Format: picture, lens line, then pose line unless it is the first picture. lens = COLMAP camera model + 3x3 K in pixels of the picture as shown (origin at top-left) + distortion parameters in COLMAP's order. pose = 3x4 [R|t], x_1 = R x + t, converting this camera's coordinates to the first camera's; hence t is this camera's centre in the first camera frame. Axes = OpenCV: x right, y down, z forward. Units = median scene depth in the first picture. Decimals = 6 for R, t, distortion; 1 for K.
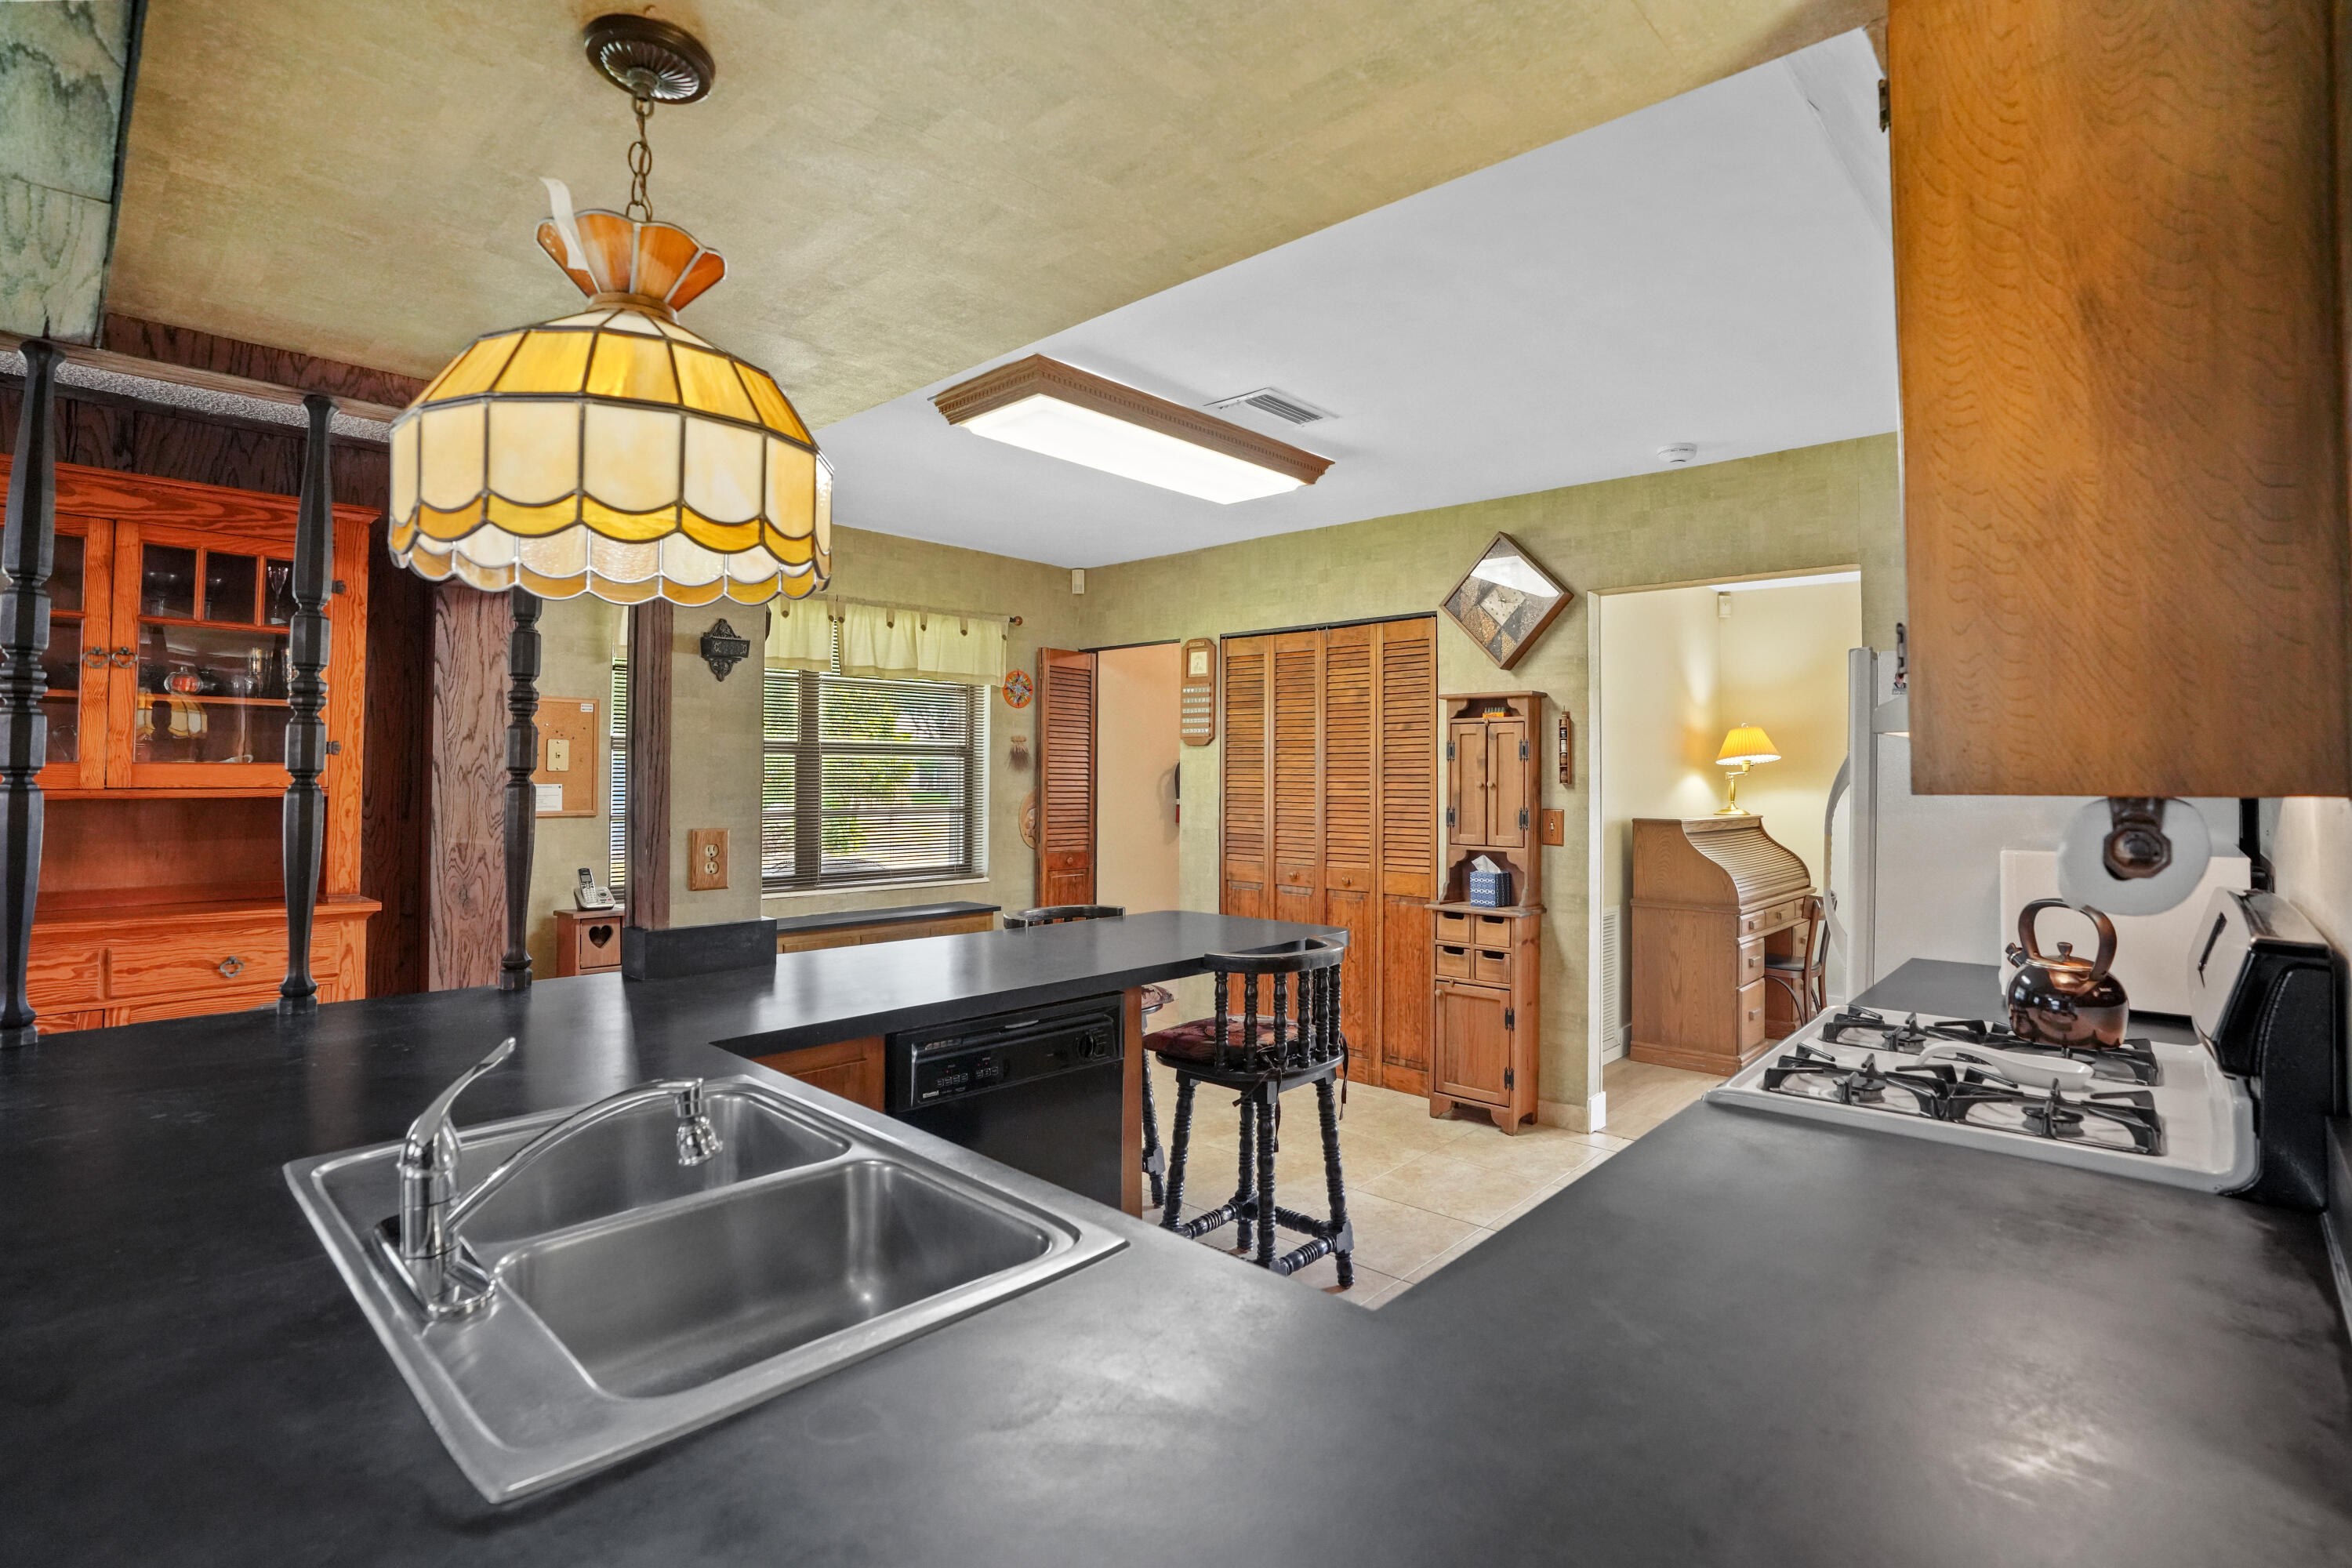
lens RADIAL K [[1096.7, 0, 1161.5], [0, 1096.7, 769.5], [0, 0, 1]] dist [-0.033488, 0.008130]
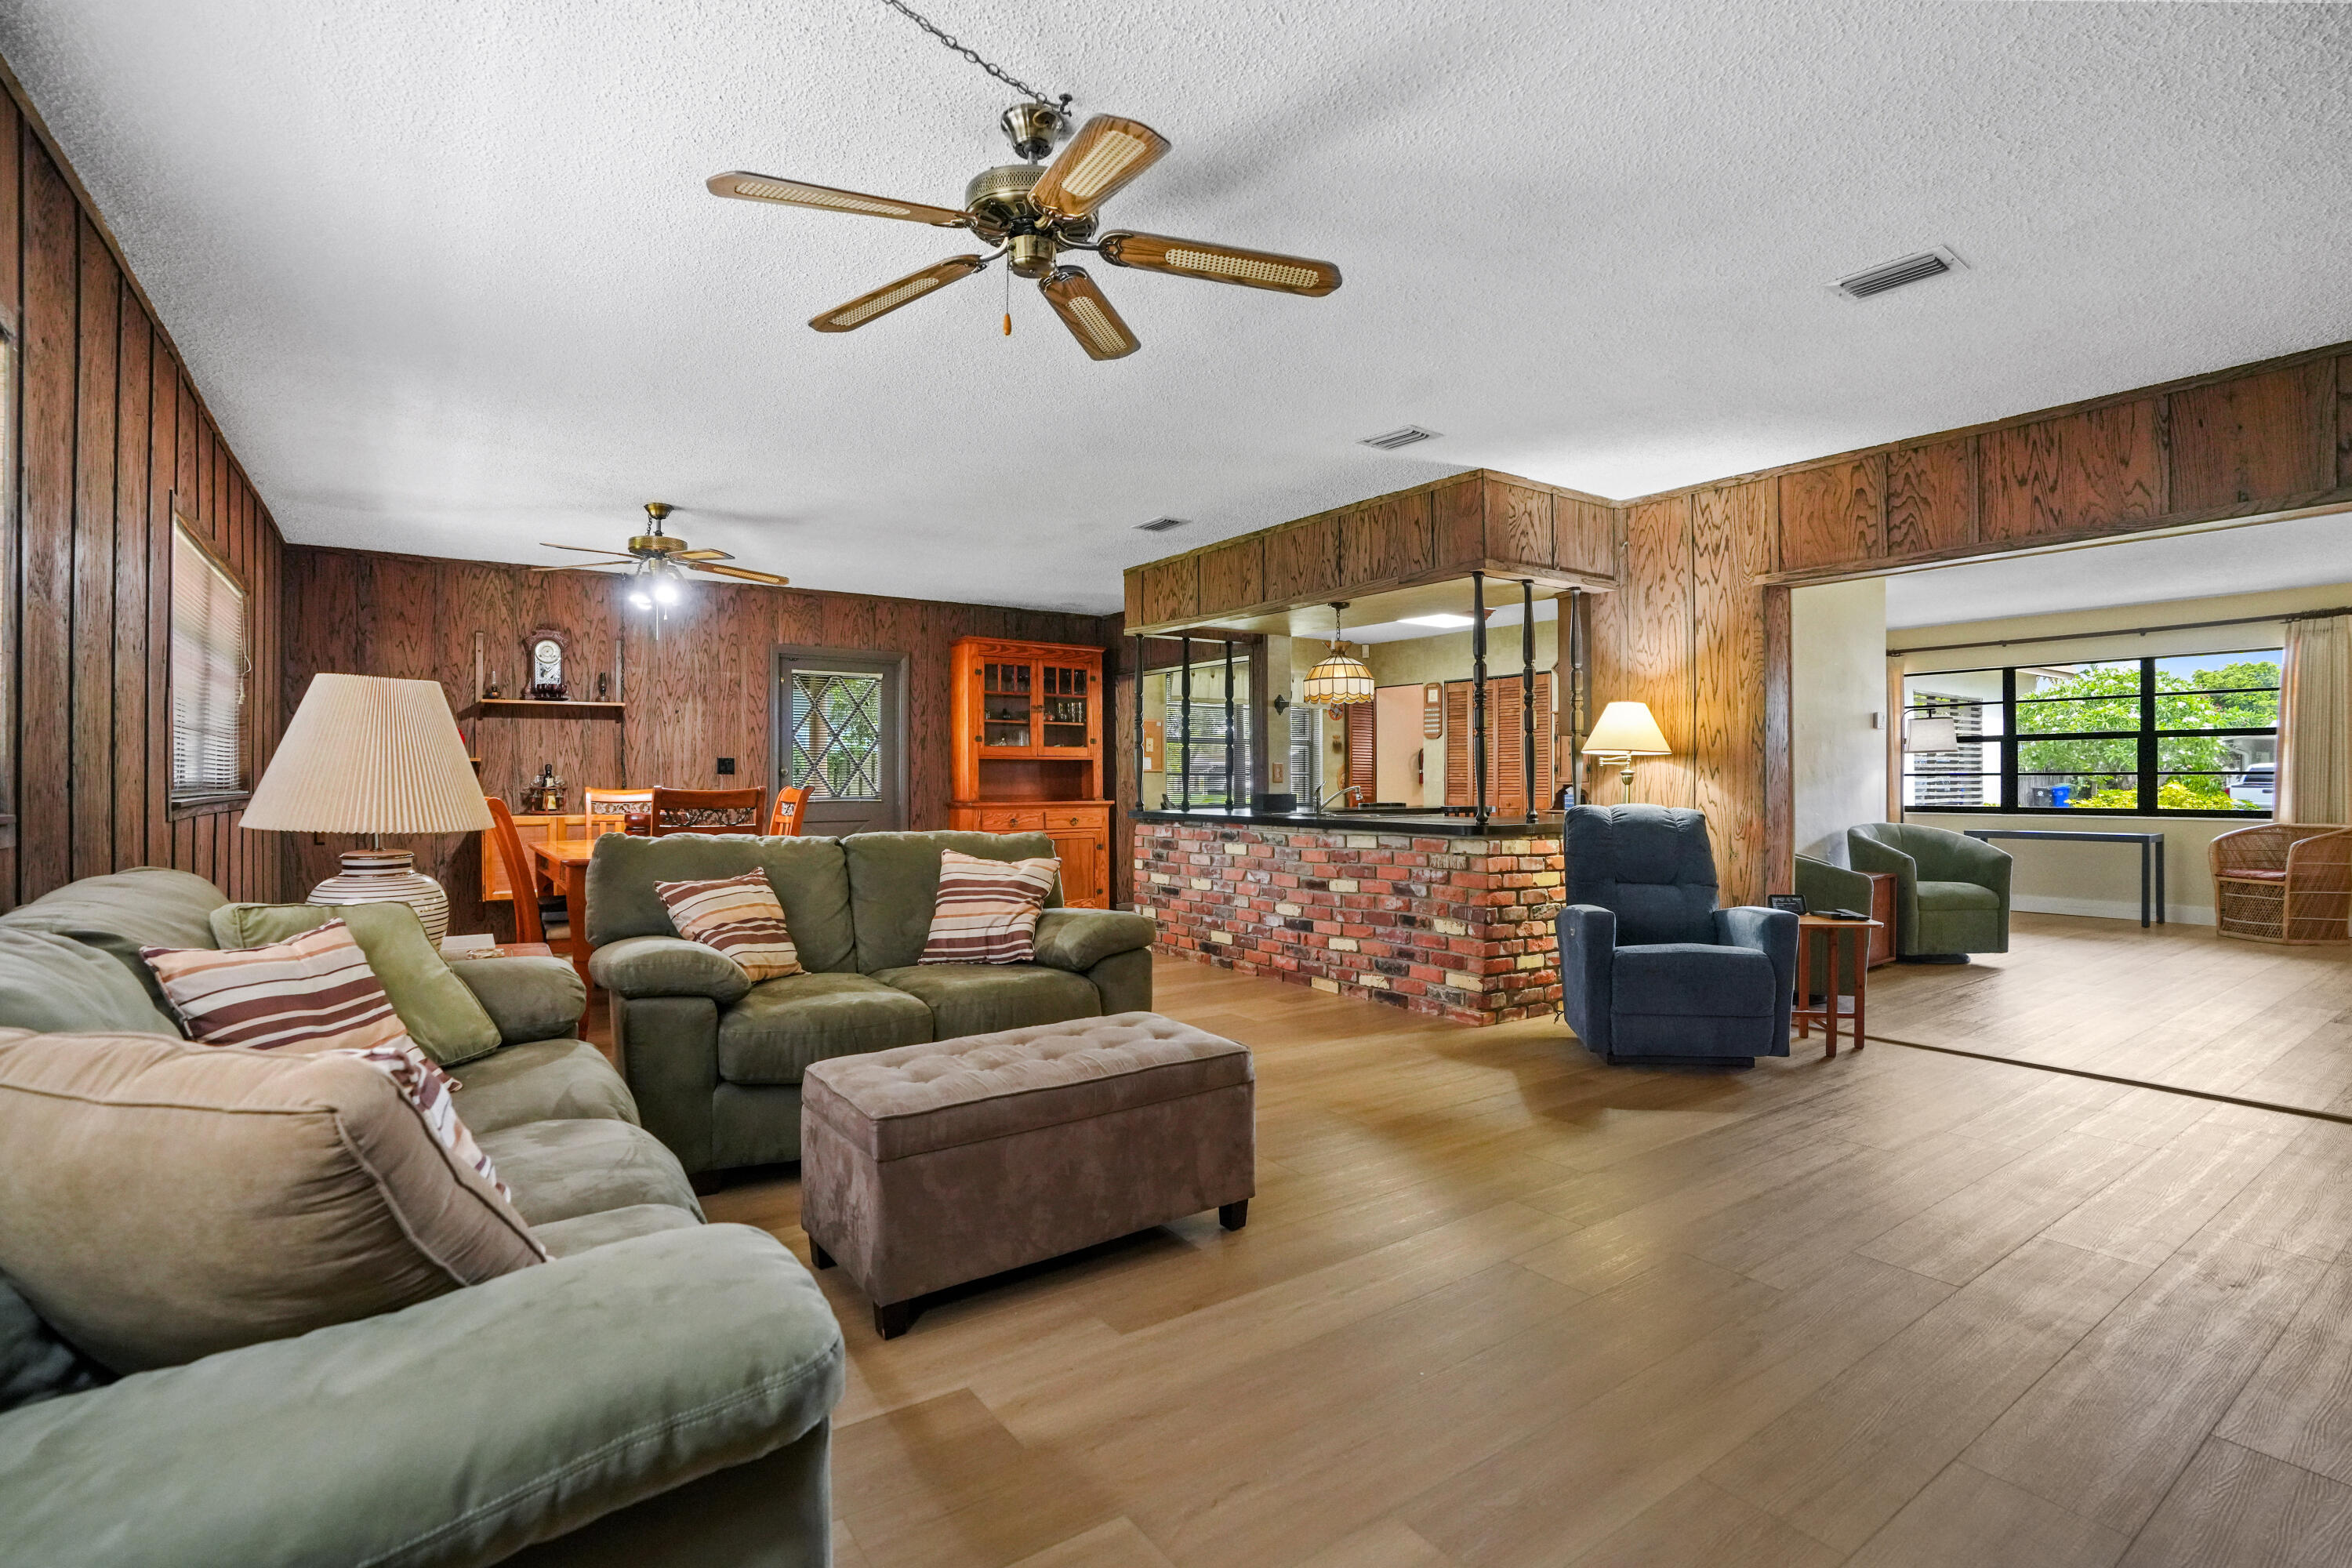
lens RADIAL K [[1096.7, 0, 1168.9], [0, 1096.7, 783.2], [0, 0, 1]] dist [-0.033488, 0.008130]
pose [[0.981739, -0.005650, -0.190148, -0.063774], [0.006980, 0.999956, 0.006326, 0.045607], [0.190104, -0.007538, 0.981735, -1.083074]]
